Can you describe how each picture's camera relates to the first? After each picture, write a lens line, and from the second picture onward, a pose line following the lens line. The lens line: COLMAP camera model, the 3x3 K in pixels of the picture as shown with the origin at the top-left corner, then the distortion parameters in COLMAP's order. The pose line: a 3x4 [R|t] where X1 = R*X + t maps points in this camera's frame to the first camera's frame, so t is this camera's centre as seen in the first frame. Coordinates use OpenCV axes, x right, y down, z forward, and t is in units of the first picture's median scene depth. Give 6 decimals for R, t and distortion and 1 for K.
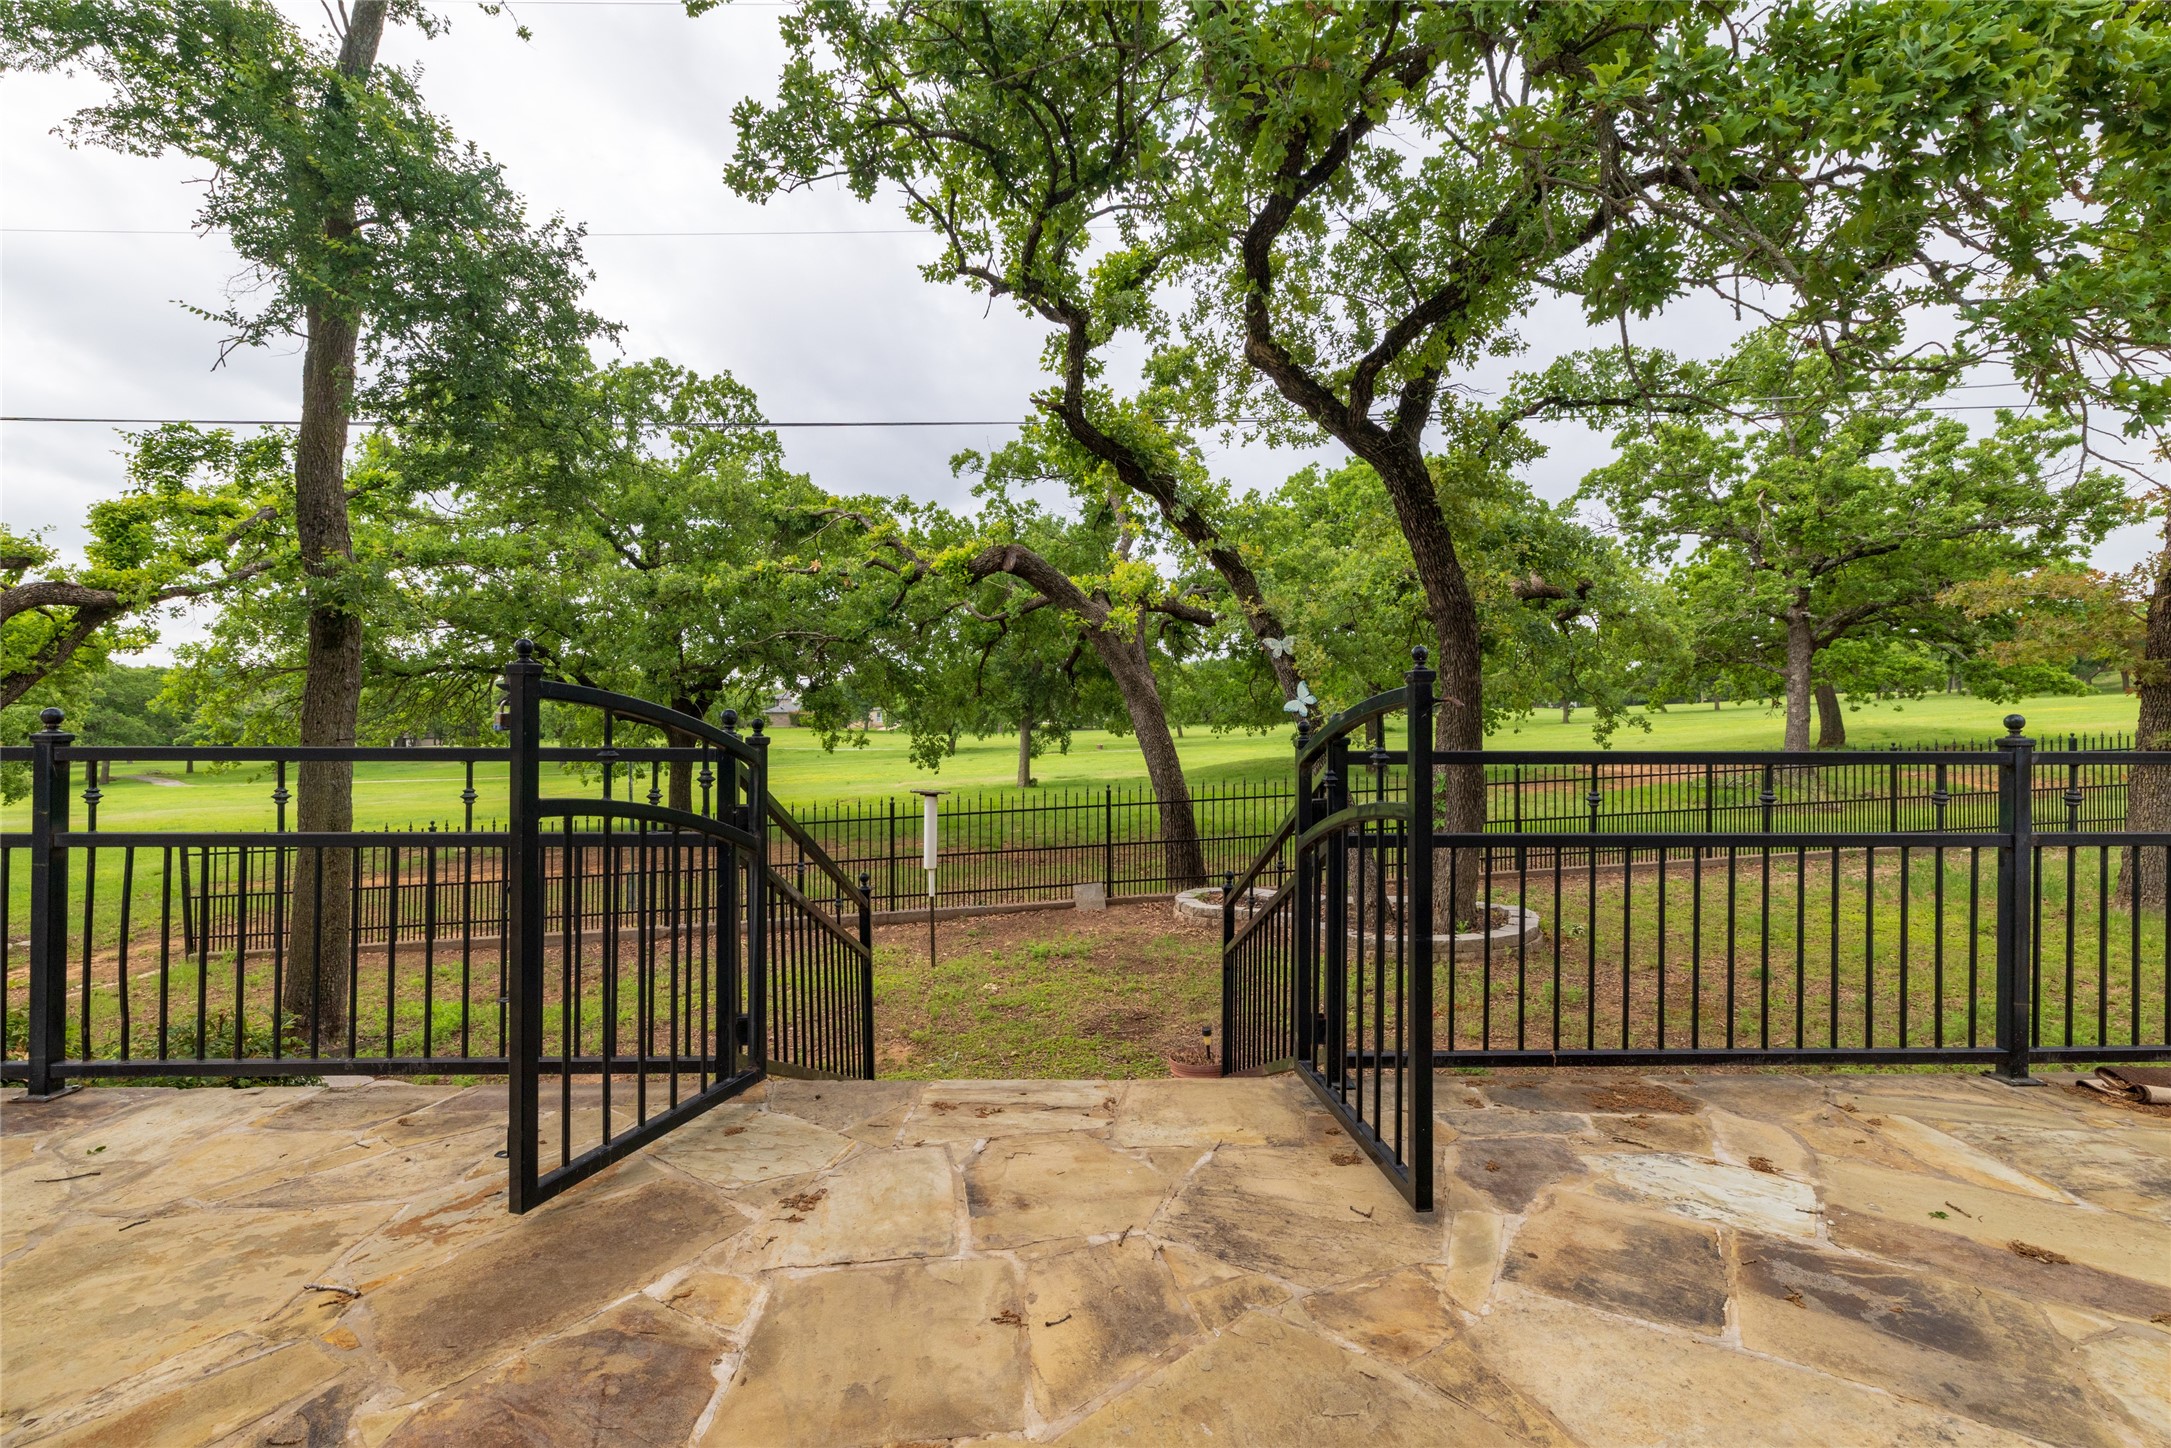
lens RADIAL K [[932.0, 0, 1095.5], [0, 932.0, 719.7], [0, 0, 1]] dist [0.004450, 0.000486]
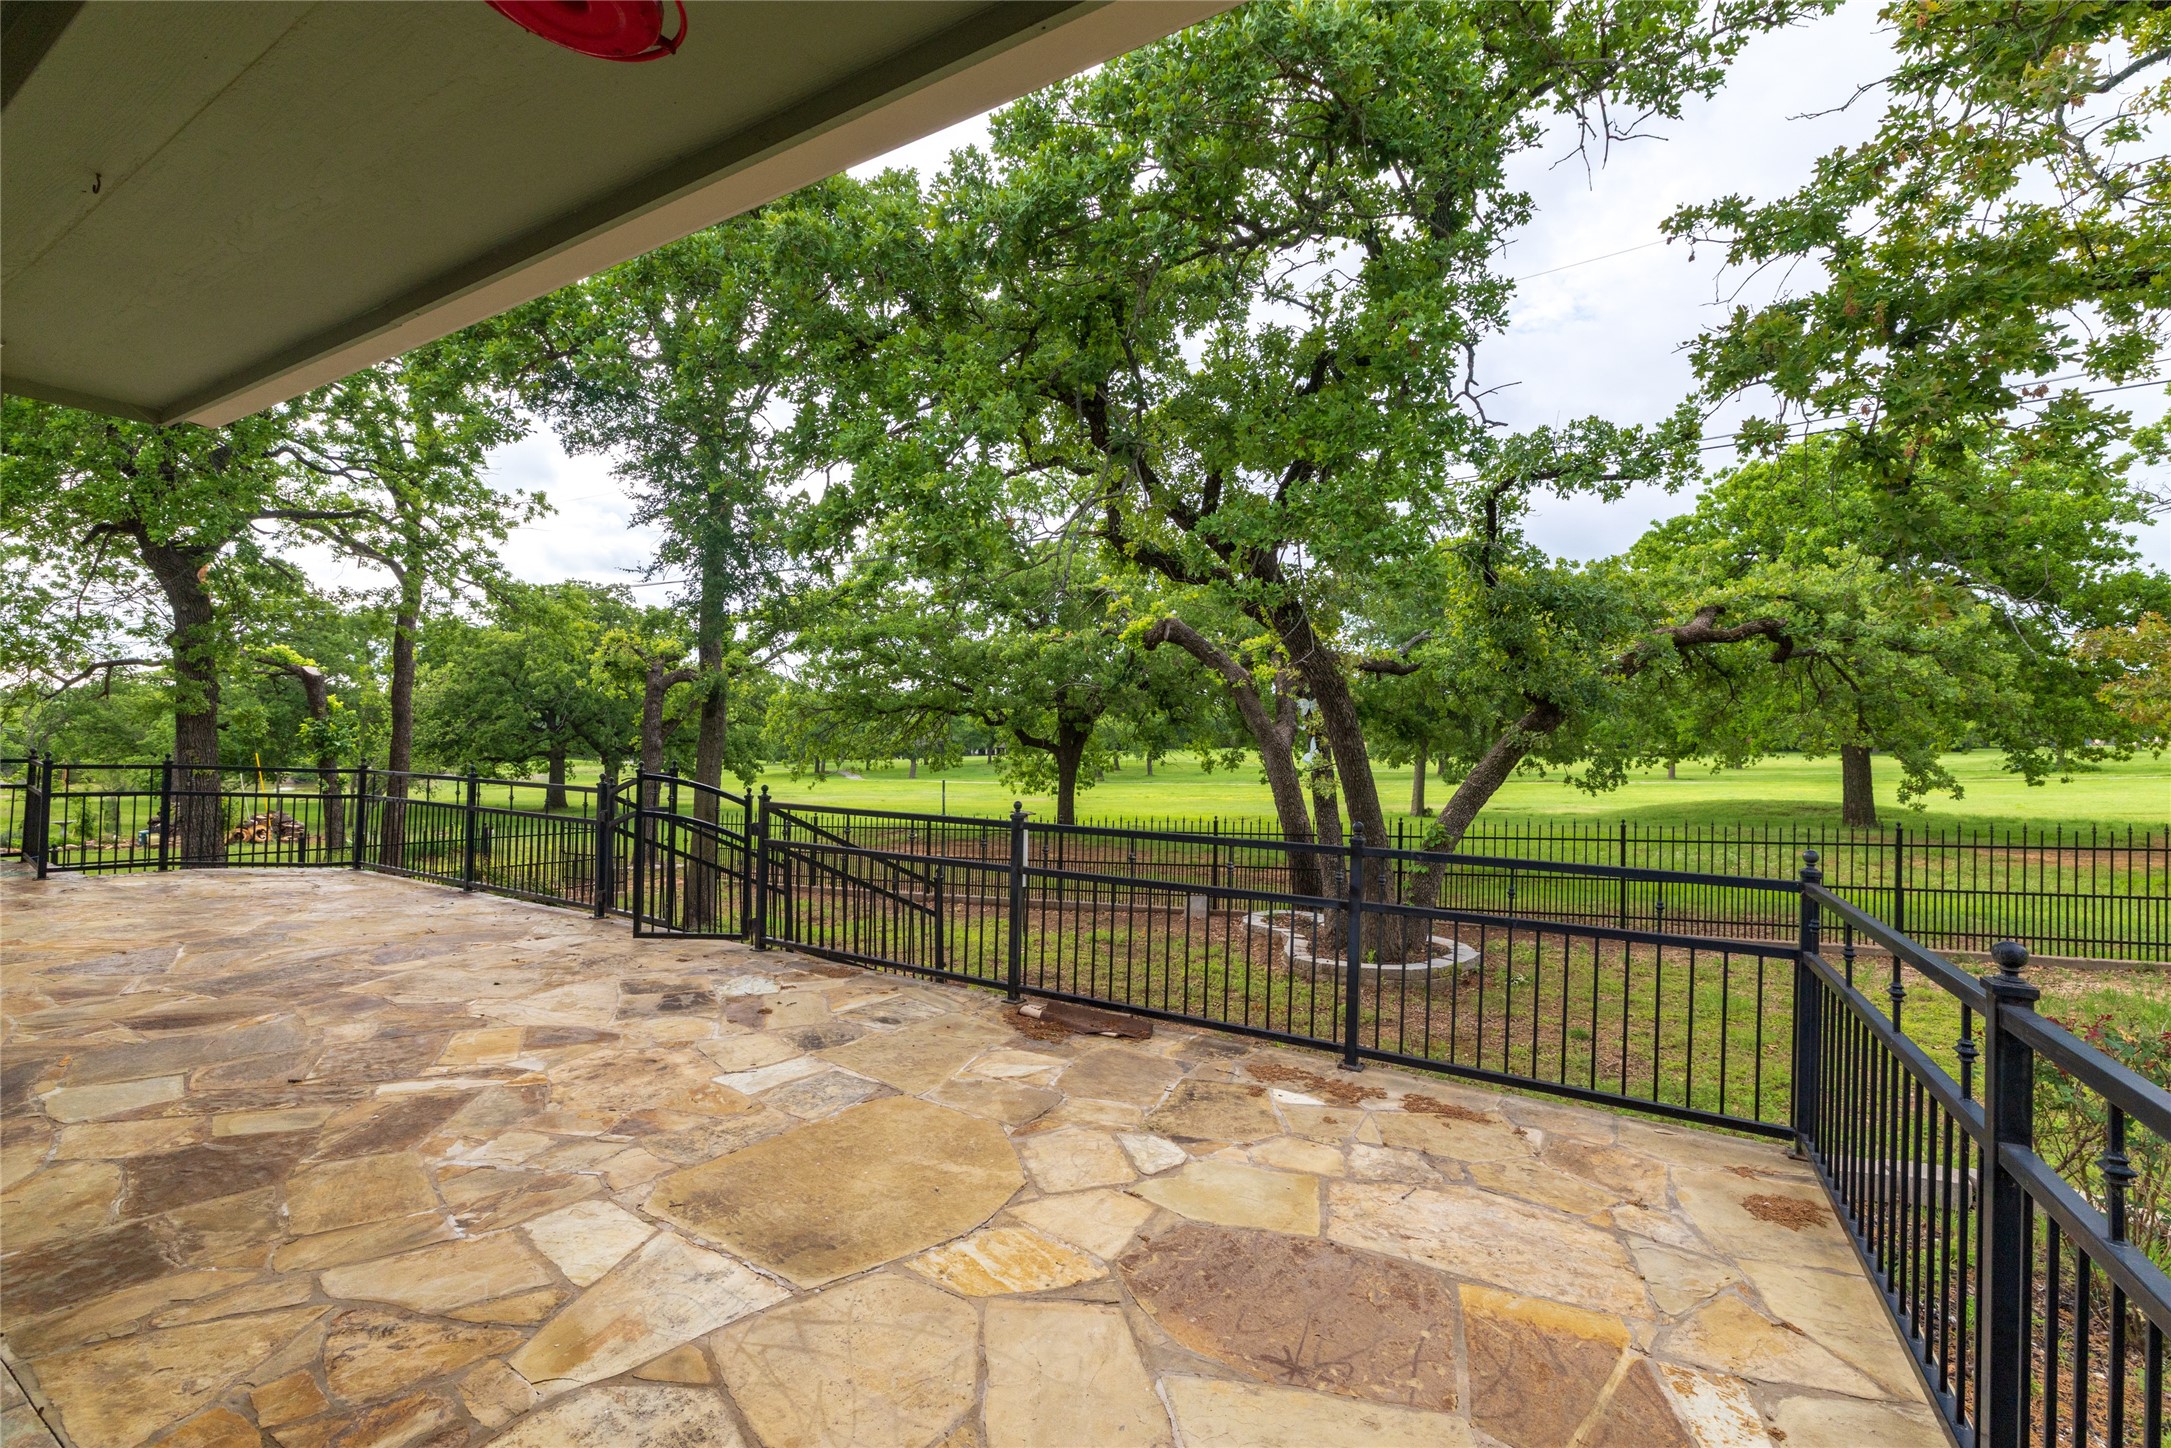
lens RADIAL K [[932.0, 0, 1086.2], [0, 932.0, 722.5], [0, 0, 1]] dist [0.004450, 0.000486]
pose [[0.844622, 0.010309, -0.535264, 0.596186], [-0.017478, 0.999813, -0.008323, -0.043704], [0.535078, 0.016385, 0.844644, -0.138912]]
